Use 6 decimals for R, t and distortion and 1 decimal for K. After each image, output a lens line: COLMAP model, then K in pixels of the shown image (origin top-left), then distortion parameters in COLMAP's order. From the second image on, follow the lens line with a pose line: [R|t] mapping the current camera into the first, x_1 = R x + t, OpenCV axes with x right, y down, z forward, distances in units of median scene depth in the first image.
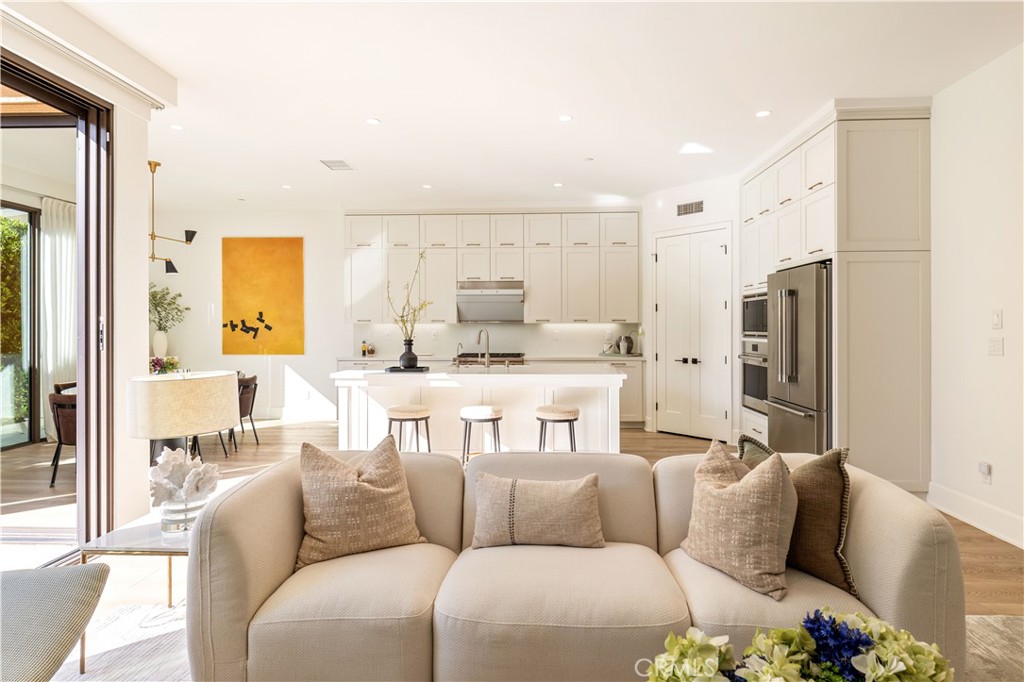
lens RADIAL K [[533.9, 0, 521.8], [0, 533.9, 327.8], [0, 0, 1]] dist [0.005975, -0.002894]
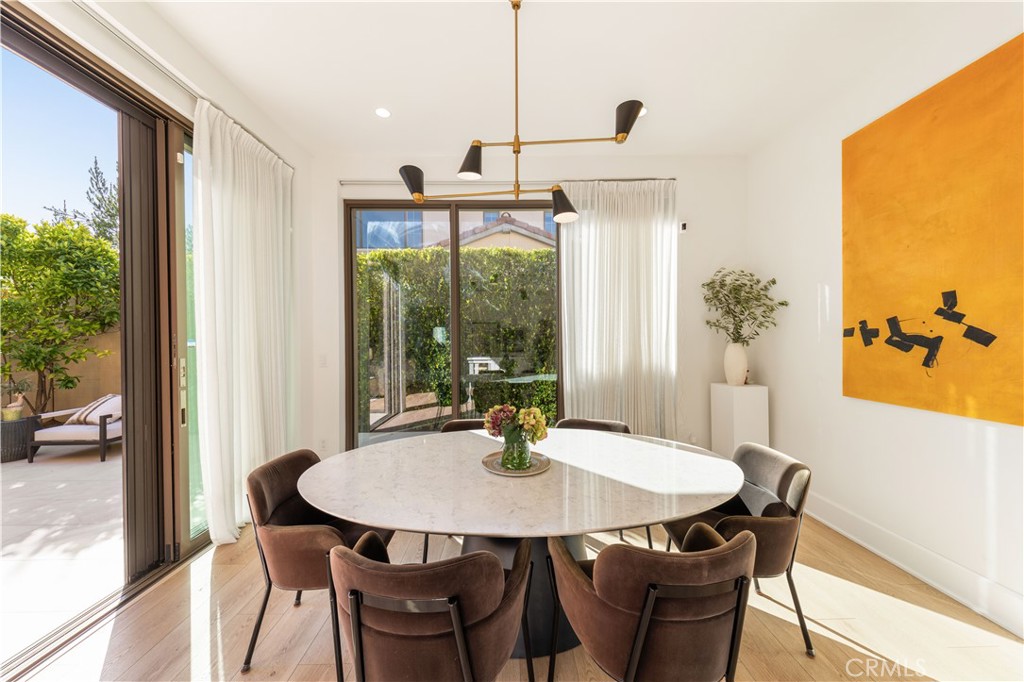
lens RADIAL K [[348.7, 0, 510.6], [0, 348.7, 342.0], [0, 0, 1]] dist [-0.000368, -0.000697]
pose [[0.049276, 0.009517, -0.998740, -0.331911], [0.006733, 0.999929, 0.009861, -0.001341], [0.998763, -0.007210, 0.049208, 0.845611]]
